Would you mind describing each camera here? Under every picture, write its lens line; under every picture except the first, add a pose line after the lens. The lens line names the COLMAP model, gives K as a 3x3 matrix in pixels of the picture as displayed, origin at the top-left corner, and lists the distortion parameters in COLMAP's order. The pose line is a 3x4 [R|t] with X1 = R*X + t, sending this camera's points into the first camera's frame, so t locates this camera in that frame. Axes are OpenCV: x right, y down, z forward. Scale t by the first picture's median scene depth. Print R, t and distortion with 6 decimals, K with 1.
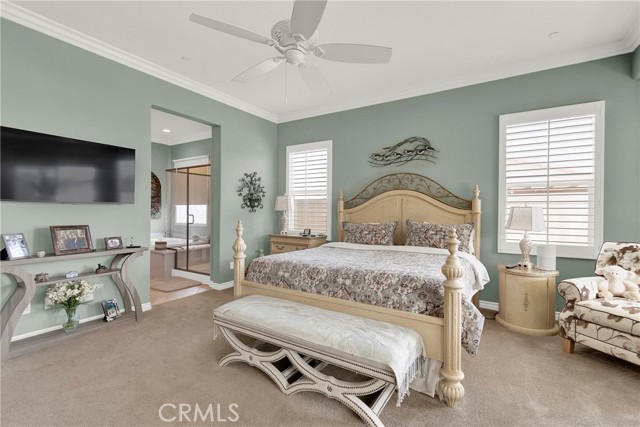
lens RADIAL K [[285.6, 0, 323.5], [0, 285.6, 211.9], [0, 0, 1]] dist [0.000885, 0.000459]
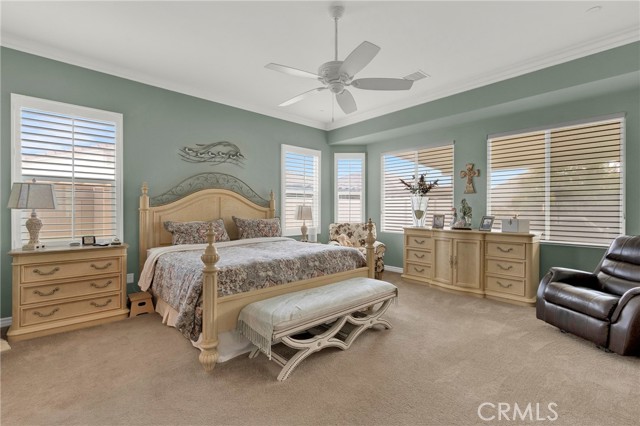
lens RADIAL K [[285.6, 0, 323.5], [0, 285.6, 211.4], [0, 0, 1]] dist [0.000885, 0.000459]
pose [[0.269298, -0.012669, 0.962974, -0.699491], [0.004124, 0.999919, 0.012002, -0.004548], [-0.963048, 0.000739, 0.269329, 0.372340]]
